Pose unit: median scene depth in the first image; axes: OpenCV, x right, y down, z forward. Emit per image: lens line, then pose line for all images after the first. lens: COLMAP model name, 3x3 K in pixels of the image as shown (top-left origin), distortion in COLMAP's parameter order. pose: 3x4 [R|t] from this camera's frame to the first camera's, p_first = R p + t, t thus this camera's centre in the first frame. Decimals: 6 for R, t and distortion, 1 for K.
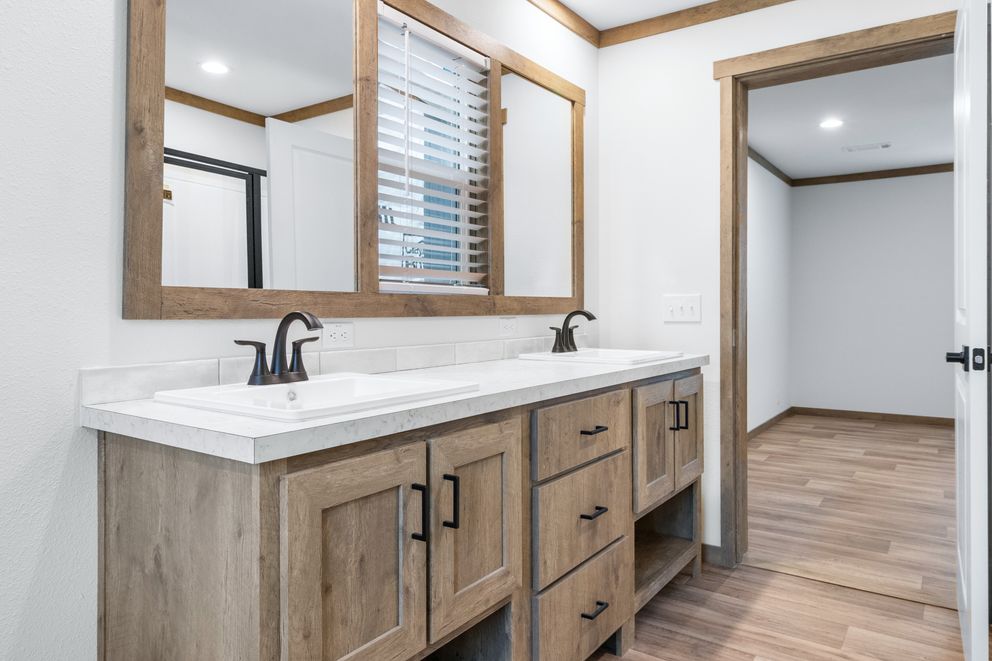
lens RADIAL K [[637.2, 0, 493.1], [0, 637.2, 316.0], [0, 0, 1]] dist [-0.000211, 0.000635]
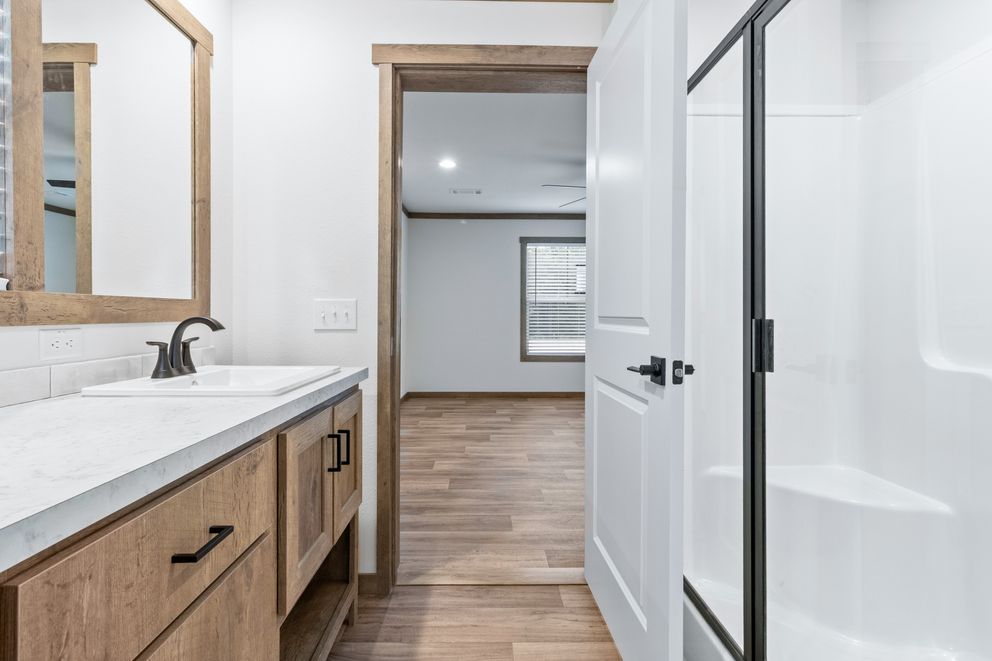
lens RADIAL K [[477.9, 0, 479.4], [0, 477.9, 313.5], [0, 0, 1]] dist [0.004644, 0.000922]
pose [[0.811801, 0.006518, 0.583897, 0.072450], [0.000763, 0.999925, -0.012223, -0.005533], [-0.583933, 0.010369, 0.811736, 0.353677]]
